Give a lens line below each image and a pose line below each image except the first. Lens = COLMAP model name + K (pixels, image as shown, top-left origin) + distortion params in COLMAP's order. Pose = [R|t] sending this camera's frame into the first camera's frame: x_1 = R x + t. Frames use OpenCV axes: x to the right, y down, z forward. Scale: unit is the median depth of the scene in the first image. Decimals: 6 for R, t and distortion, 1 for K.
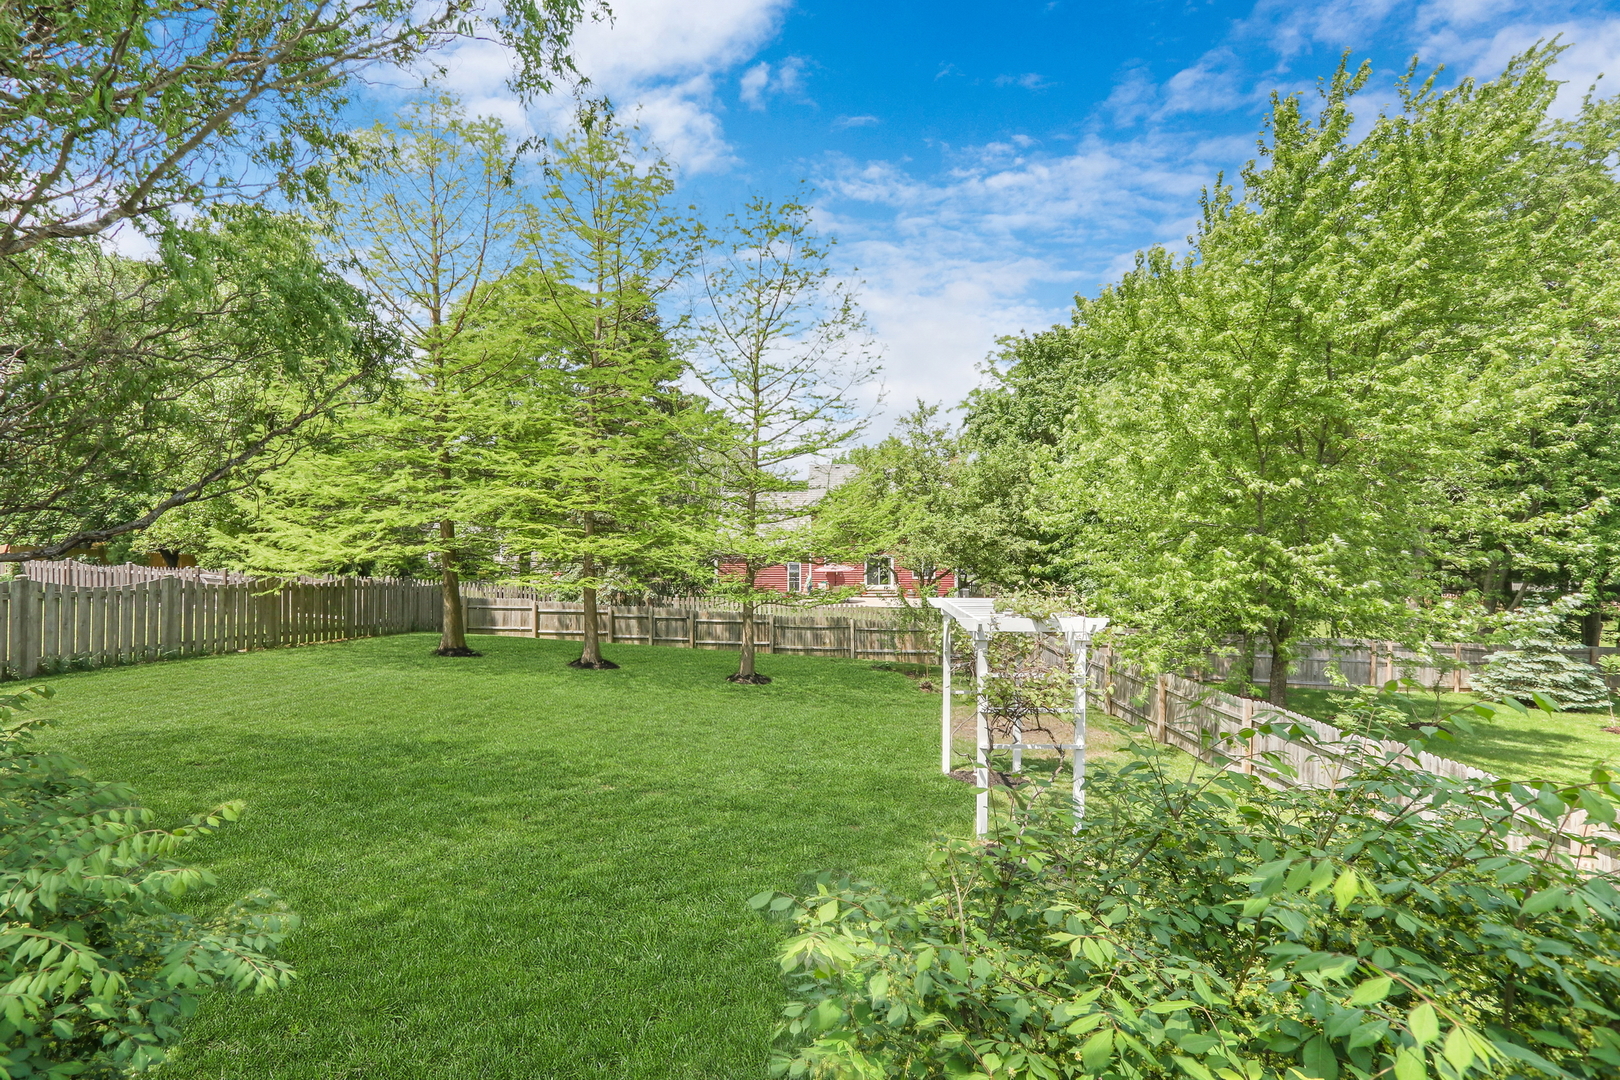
lens RADIAL K [[807.4, 0, 803.8], [0, 807.4, 546.8], [0, 0, 1]] dist [0.002084, 0.000377]
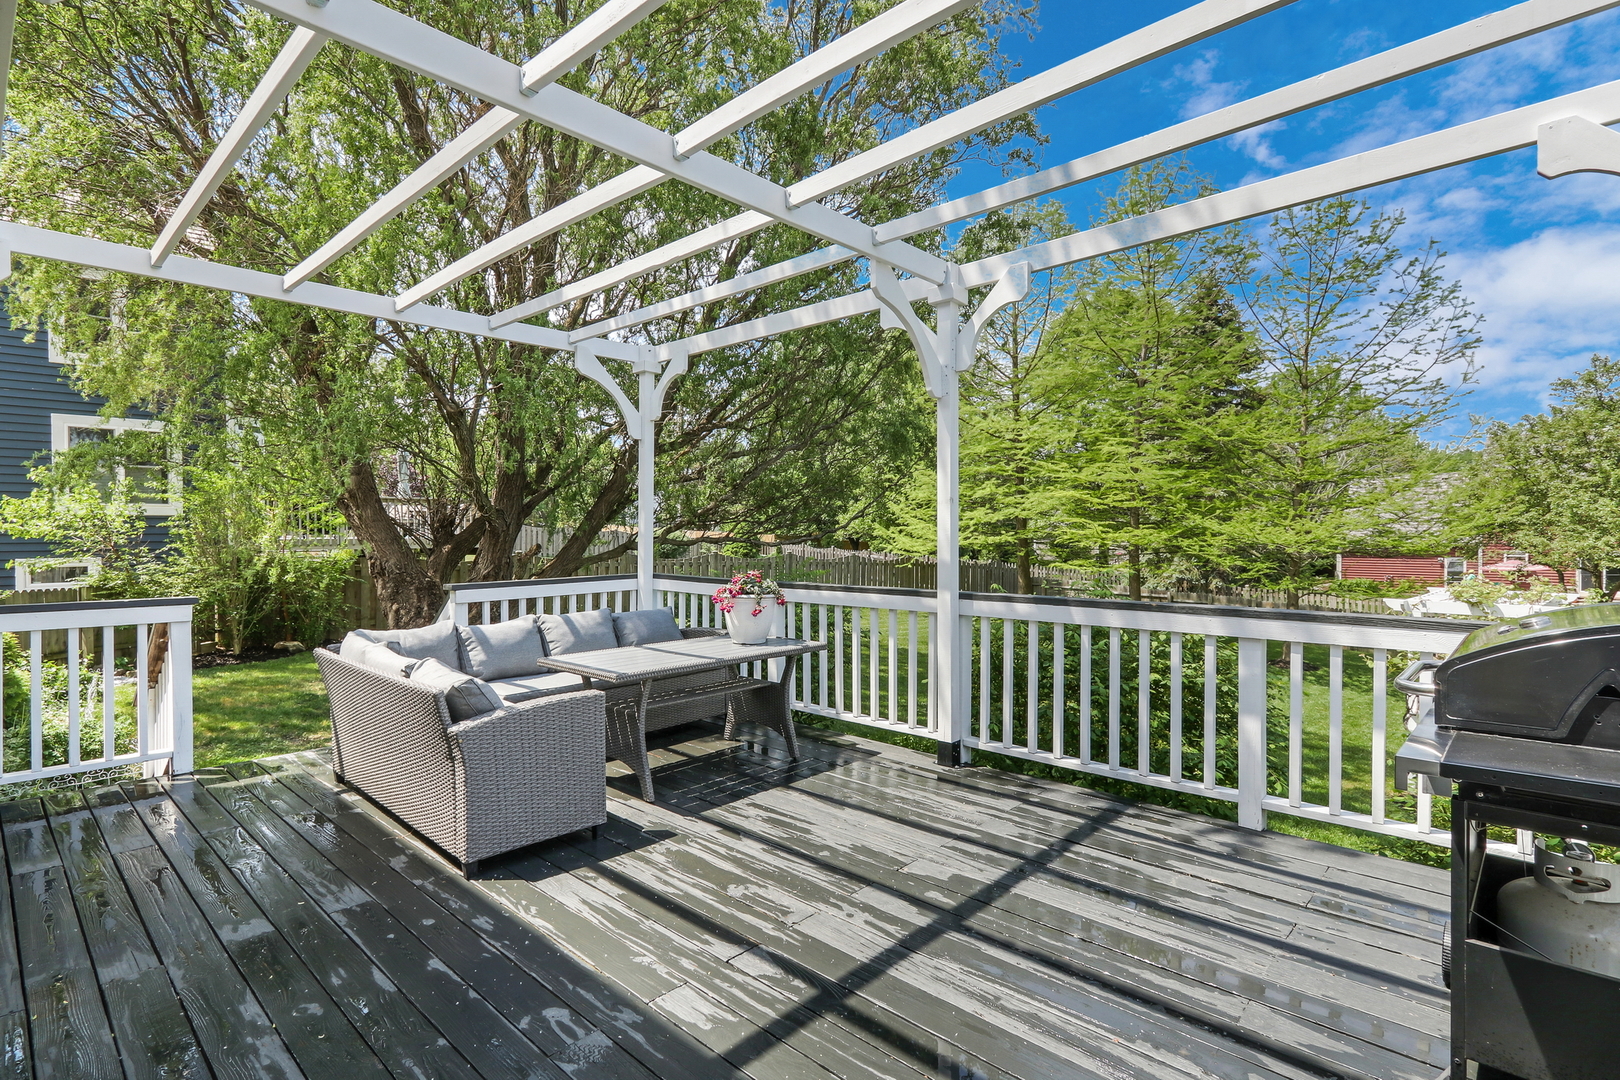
lens RADIAL K [[807.4, 0, 803.8], [0, 807.4, 546.8], [0, 0, 1]] dist [0.002084, 0.000377]
pose [[0.746717, 0.013386, -0.665007, 0.177409], [-0.006074, 0.999893, 0.013307, 0.001460], [0.665114, -0.005897, 0.746719, -0.225025]]
